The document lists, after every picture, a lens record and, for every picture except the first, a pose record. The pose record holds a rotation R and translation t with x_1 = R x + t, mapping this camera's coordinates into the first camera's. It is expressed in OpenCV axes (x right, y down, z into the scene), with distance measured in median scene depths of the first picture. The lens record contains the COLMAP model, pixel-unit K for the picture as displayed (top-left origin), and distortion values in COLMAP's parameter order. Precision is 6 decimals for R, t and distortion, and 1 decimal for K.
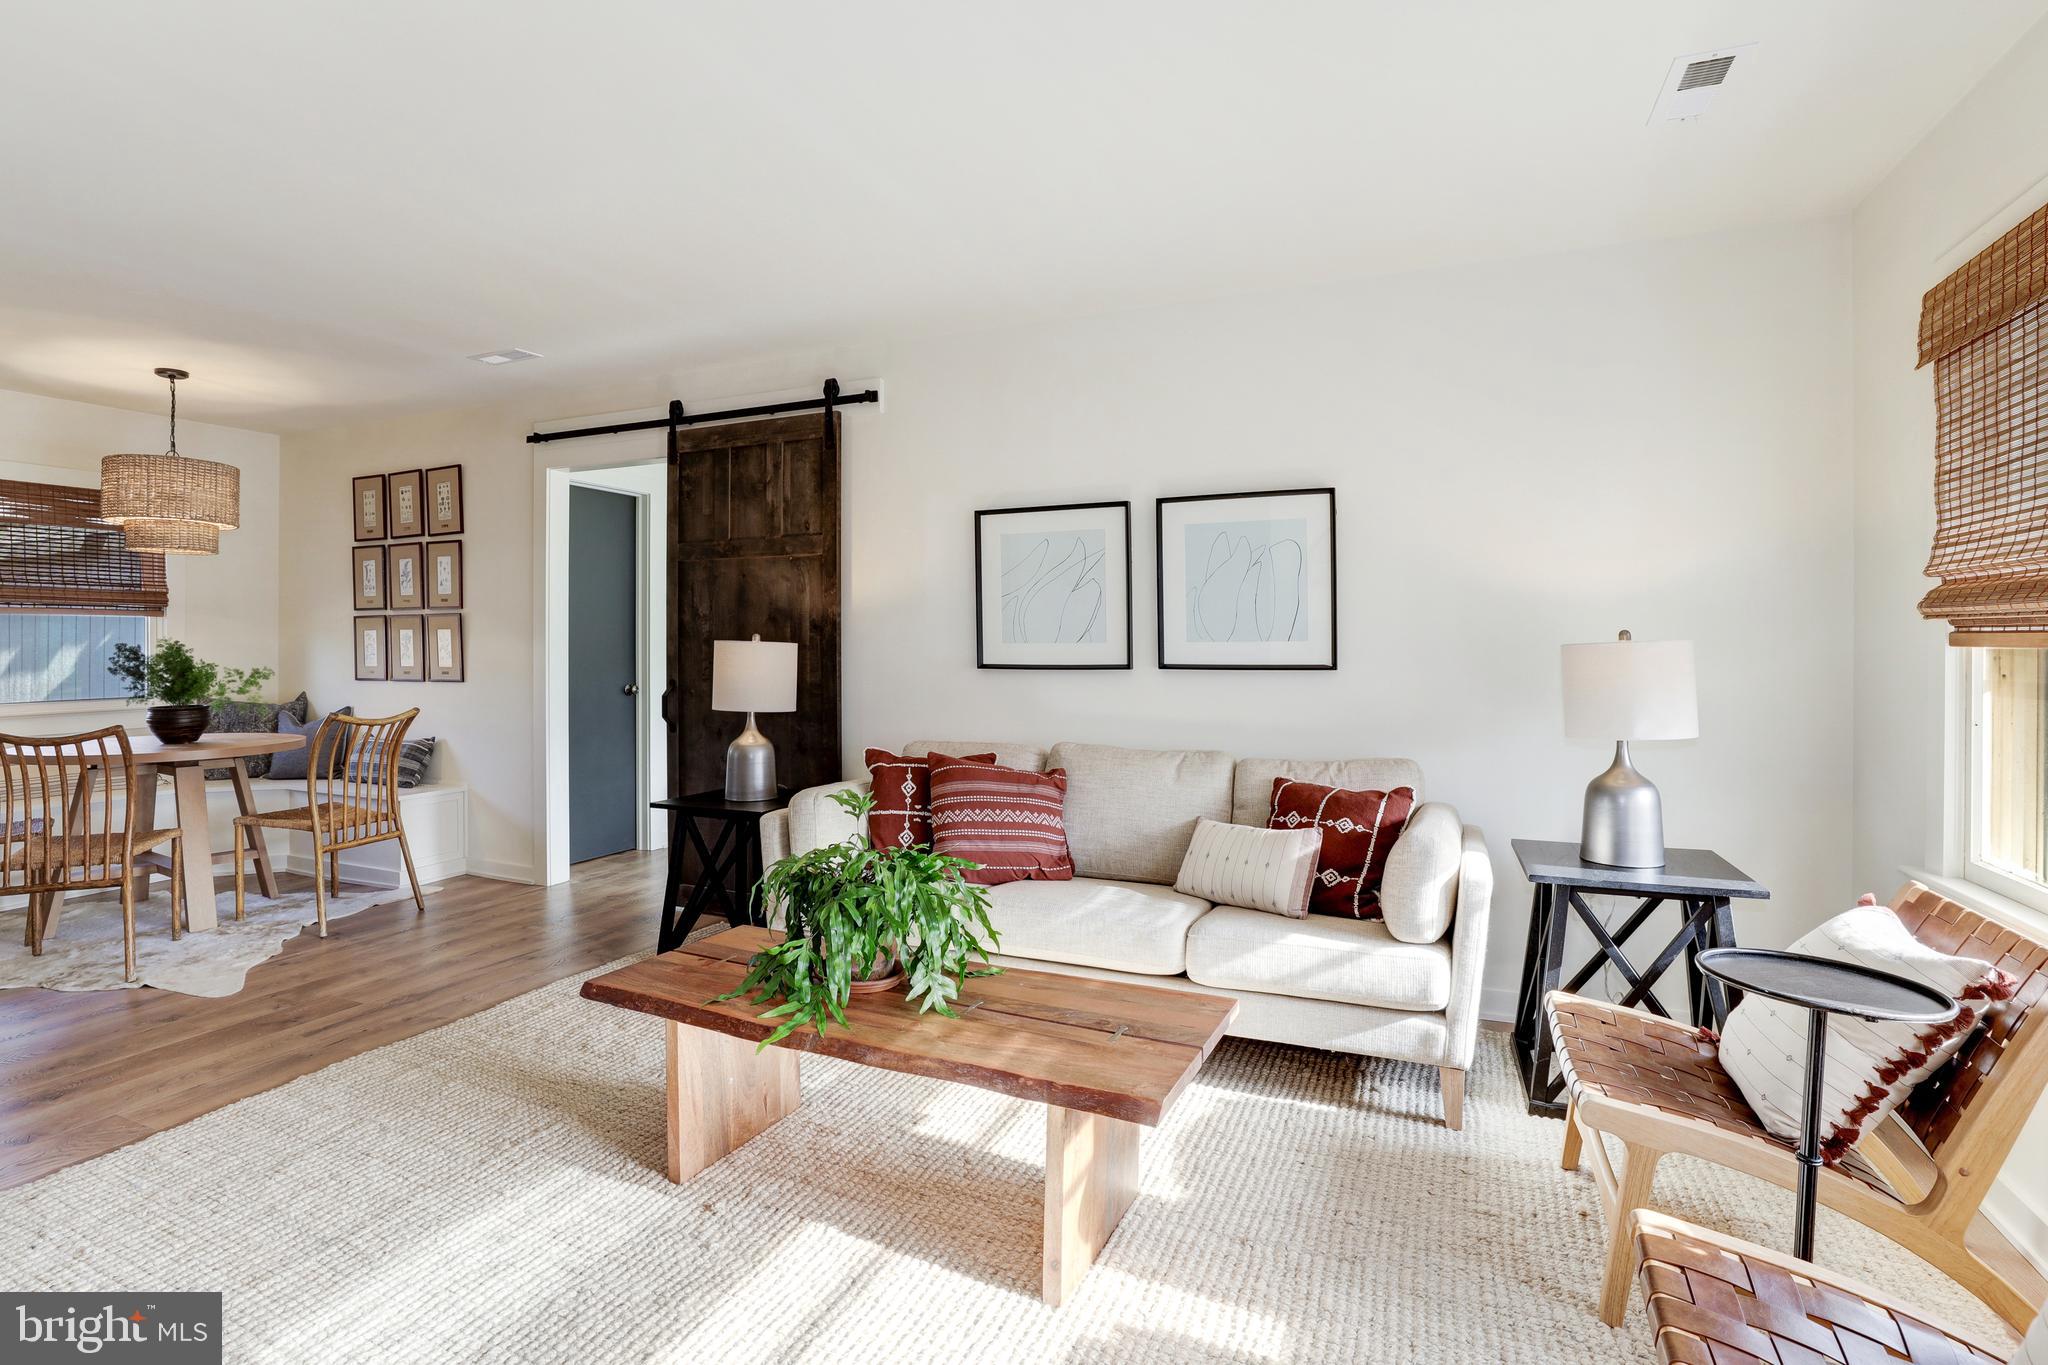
lens RADIAL K [[1018.9, 0, 975.5], [0, 1018.9, 635.6], [0, 0, 1]] dist [-0.037225, 0.006442]
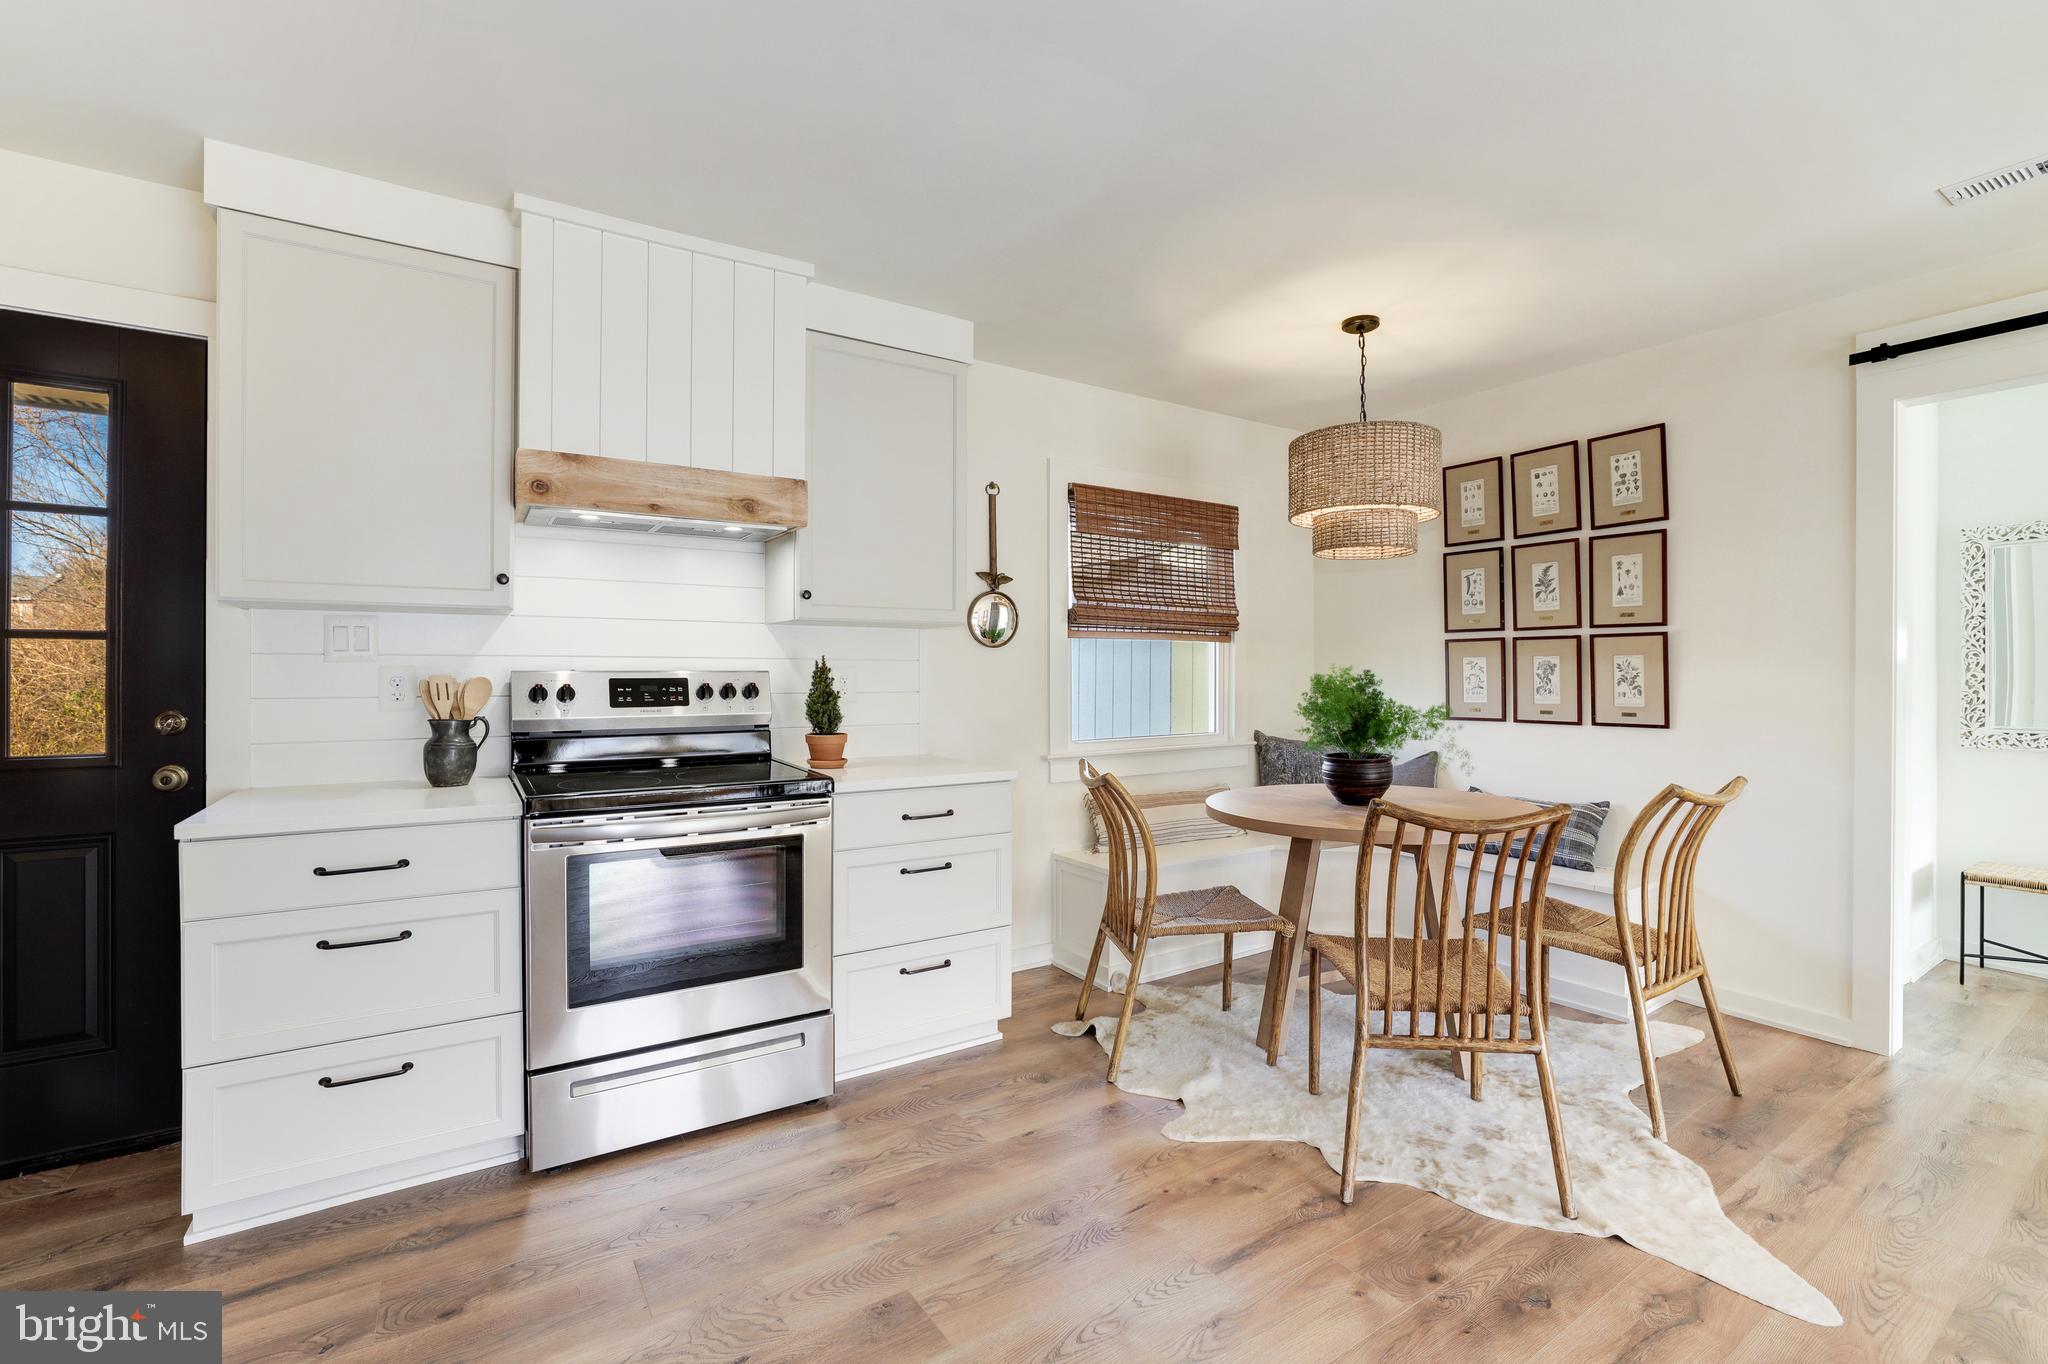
lens RADIAL K [[889.0, 0, 1026.8], [0, 889.0, 673.1], [0, 0, 1]] dist [-0.038089, 0.015605]
pose [[0.853463, 0.002799, -0.521146, -0.688776], [0.002144, 0.999958, 0.008882, 0.000384], [0.521149, -0.008698, 0.853421, 0.284407]]
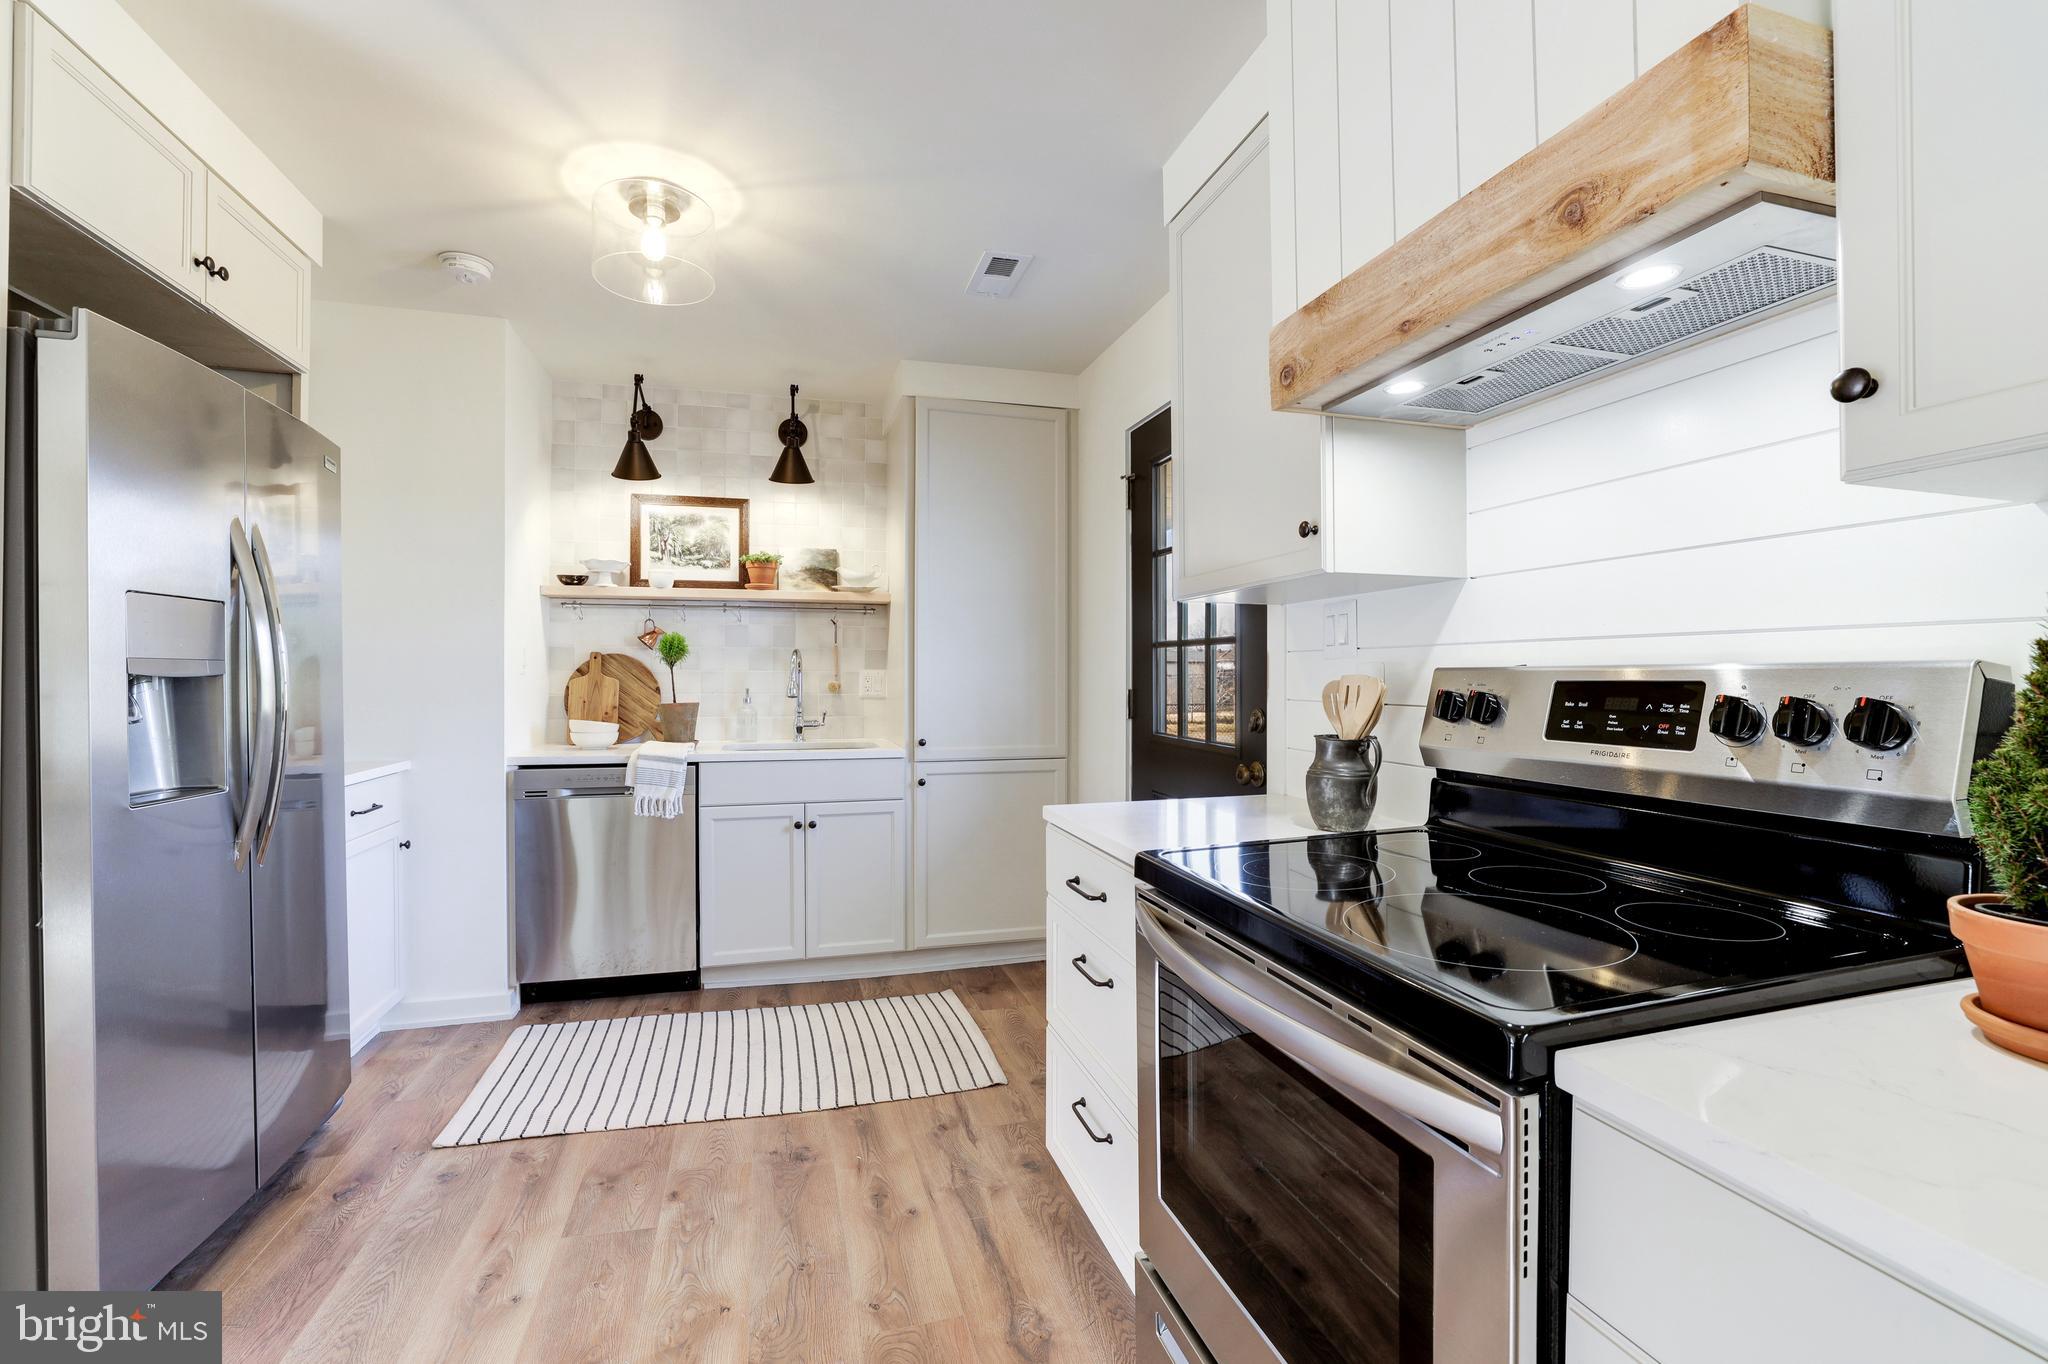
lens RADIAL K [[889.0, 0, 1020.1], [0, 889.0, 676.4], [0, 0, 1]] dist [-0.038089, 0.015605]
pose [[-0.753163, 0.001031, -0.657833, -0.914855], [0.005837, 0.999970, -0.005116, 0.007651], [0.657808, -0.007693, -0.753147, 0.764054]]
